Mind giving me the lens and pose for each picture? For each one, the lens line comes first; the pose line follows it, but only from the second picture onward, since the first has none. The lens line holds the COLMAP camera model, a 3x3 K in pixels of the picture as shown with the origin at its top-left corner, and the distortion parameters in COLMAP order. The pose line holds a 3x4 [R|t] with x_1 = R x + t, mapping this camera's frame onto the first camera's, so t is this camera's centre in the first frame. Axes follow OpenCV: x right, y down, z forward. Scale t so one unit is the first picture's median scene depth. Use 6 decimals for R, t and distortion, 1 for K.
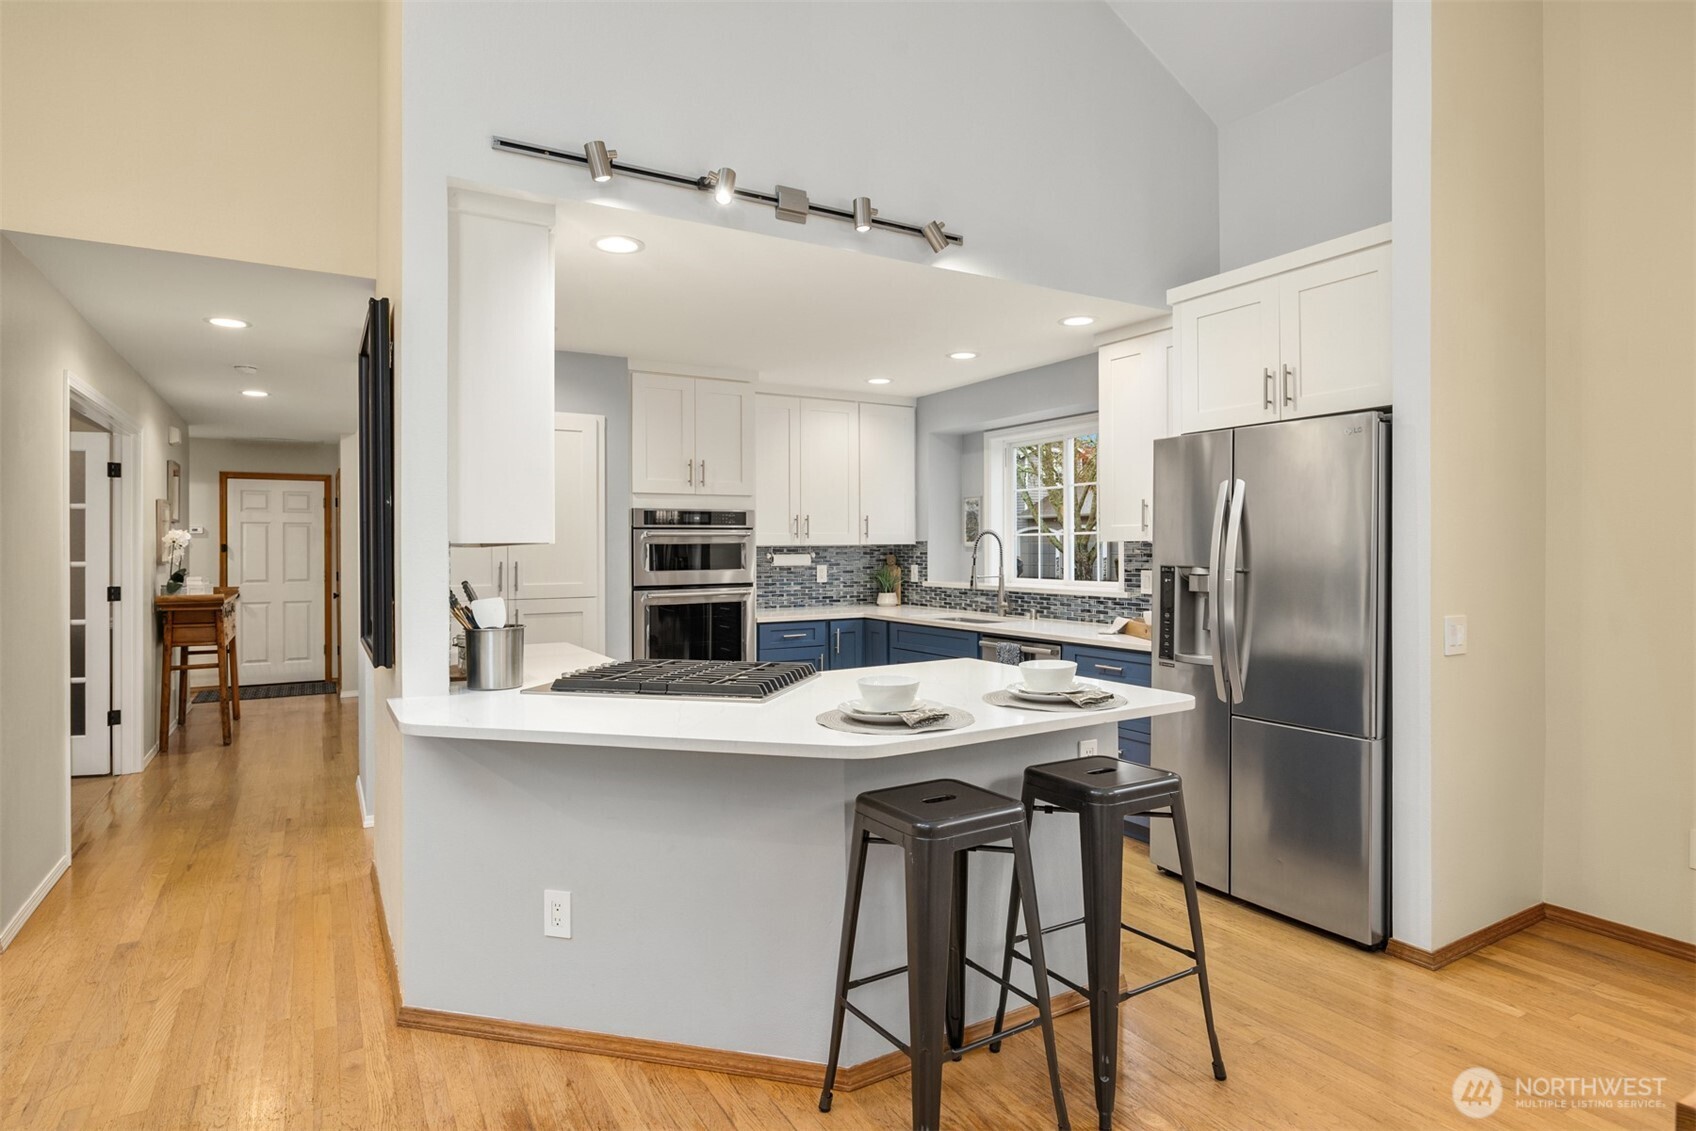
lens RADIAL K [[915.7, 0, 842.0], [0, 915.7, 531.9], [0, 0, 1]] dist [-0.012544, -0.001194]
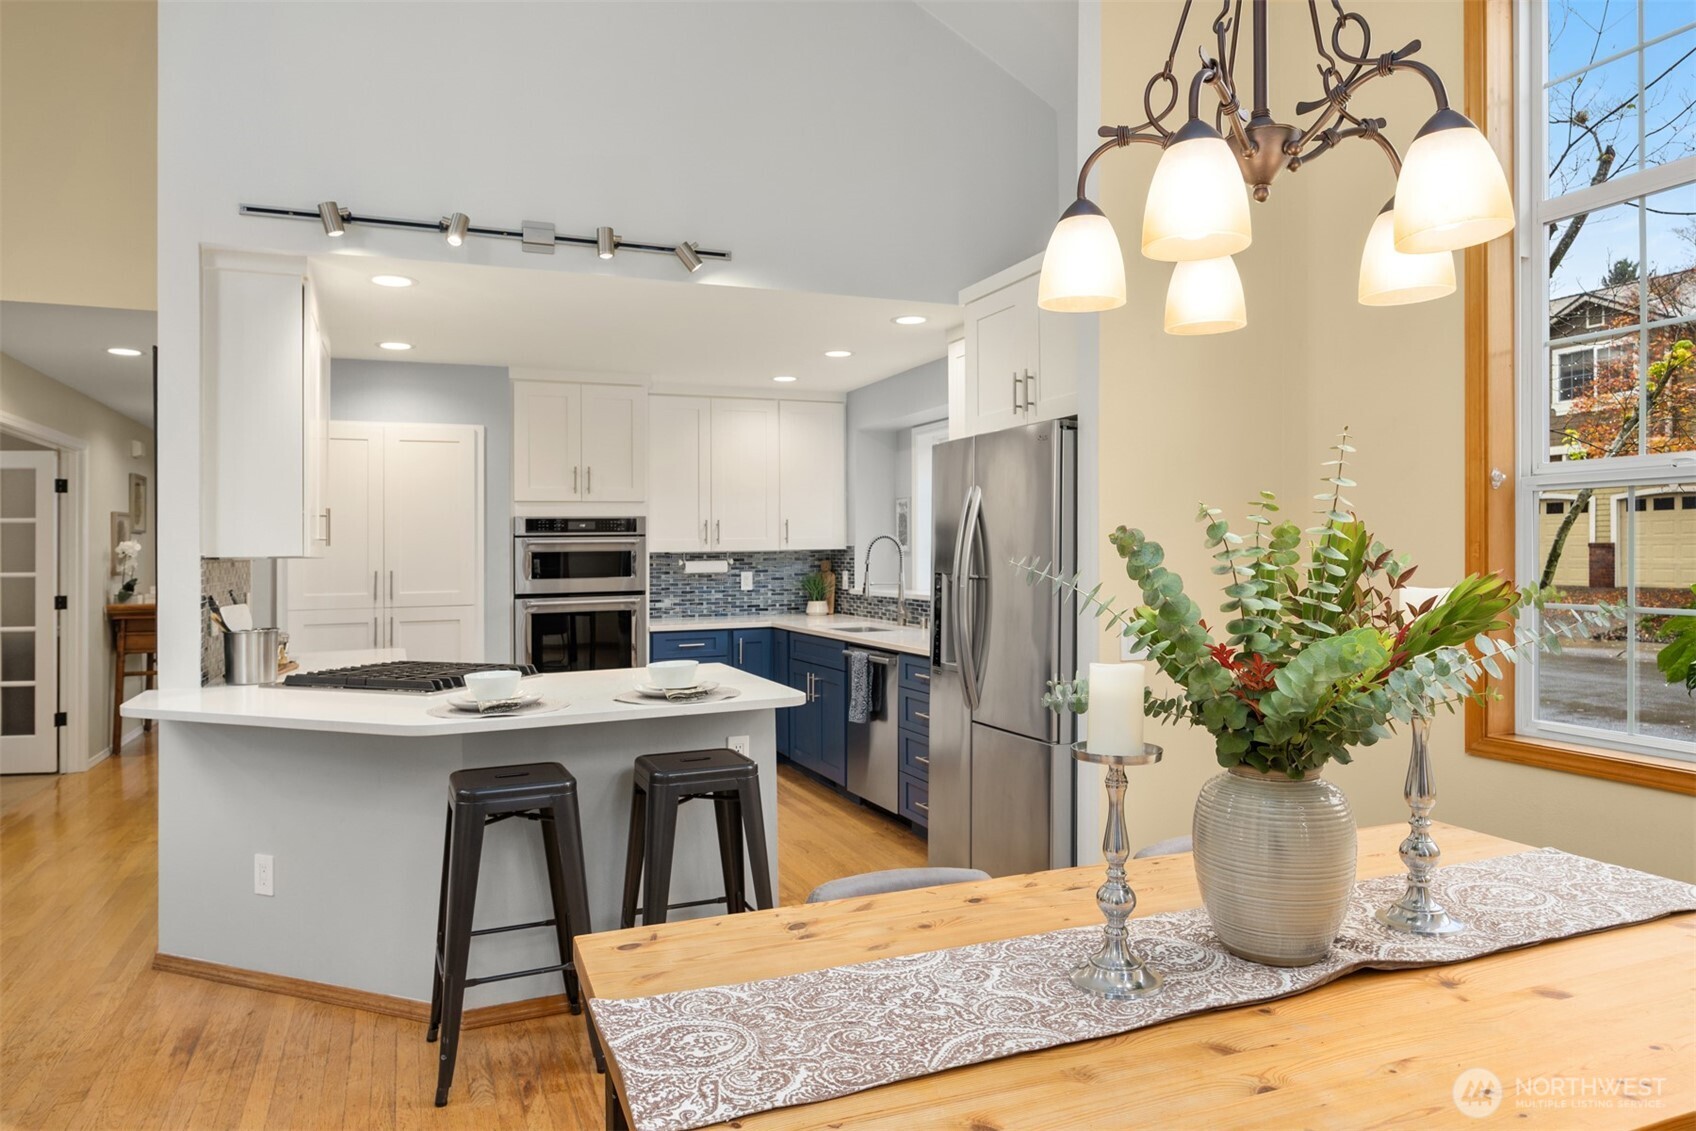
lens RADIAL K [[1074.6, 0, 829.4], [0, 1074.6, 517.4], [0, 0, 1]] dist [-0.029890, 0.011620]
pose [[0.990893, -0.012188, -0.134096, 0.255650], [0.010504, 0.999857, -0.013262, -0.005366], [0.134238, 0.011733, 0.990880, -0.110403]]
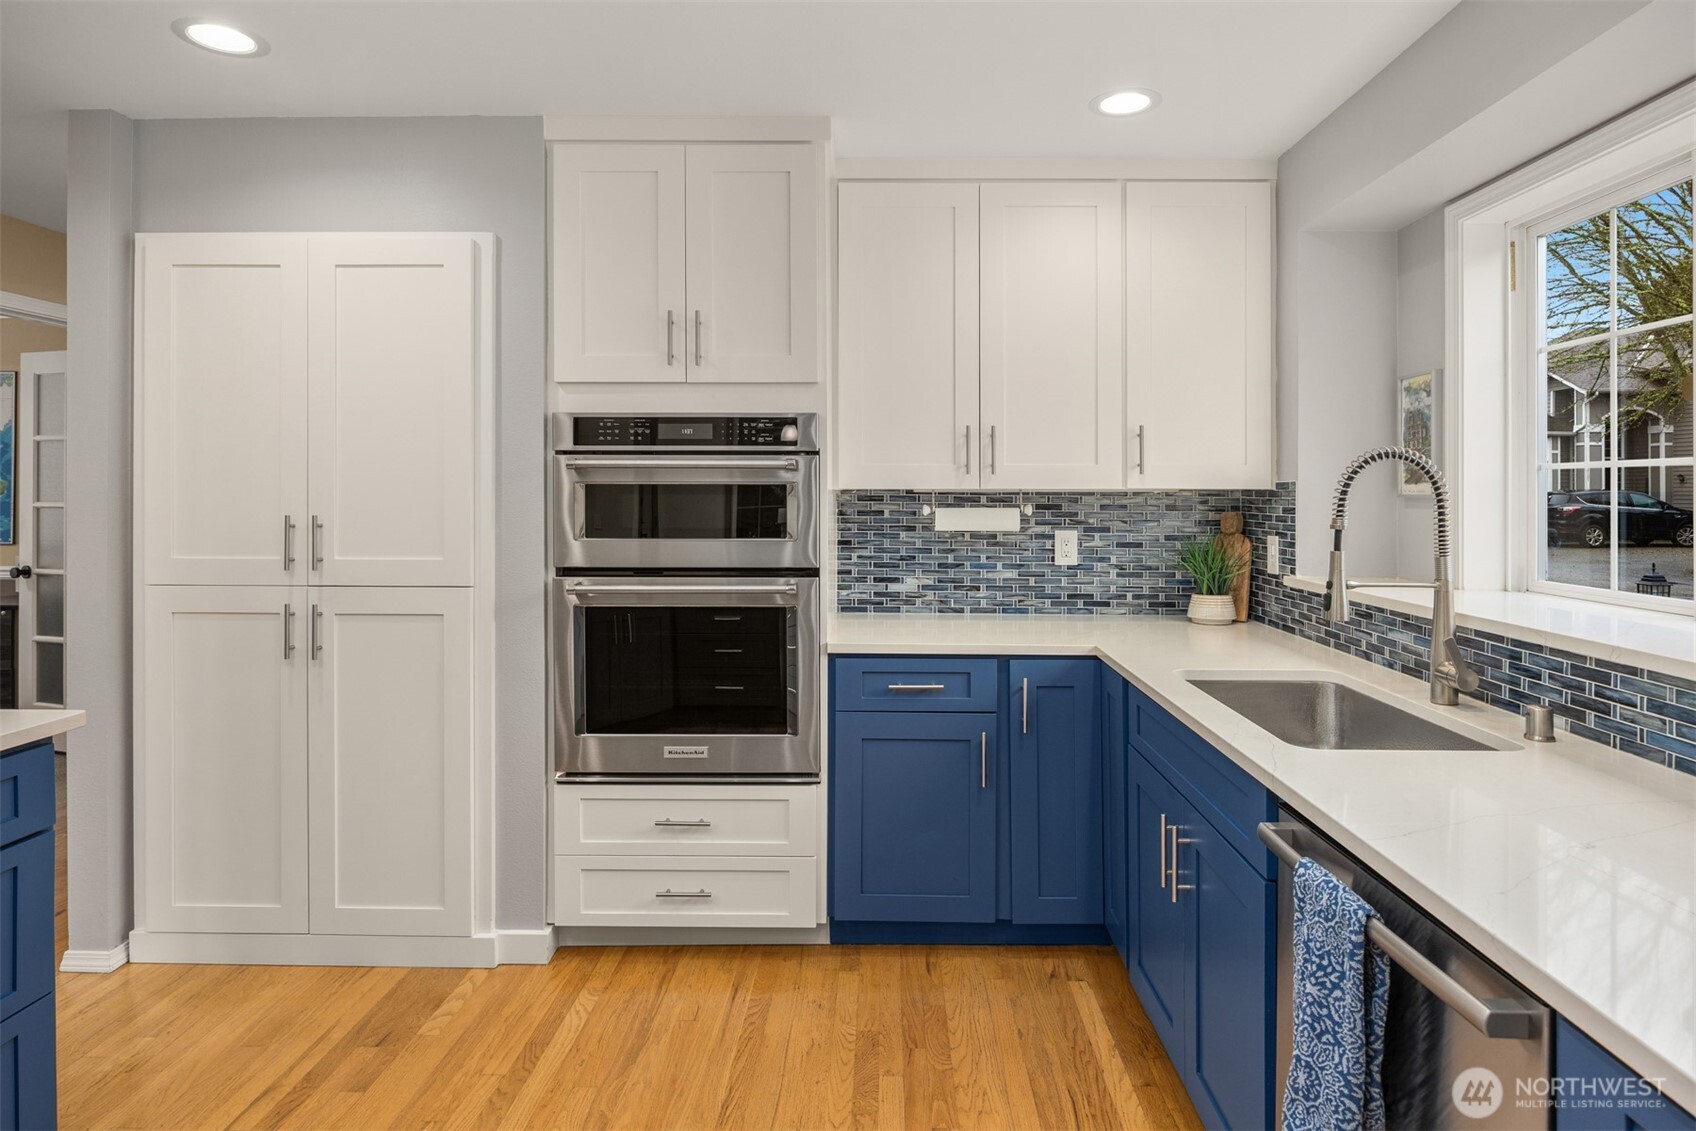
lens RADIAL K [[939.4, 0, 849.4], [0, 939.4, 477.2], [0, 0, 1]] dist [-0.008046, -0.000264]
pose [[0.853118, -0.001042, -0.521717, 0.171016], [0.000467, 0.999999, -0.001234, 0.009794], [0.521718, 0.000809, 0.853118, 0.608934]]
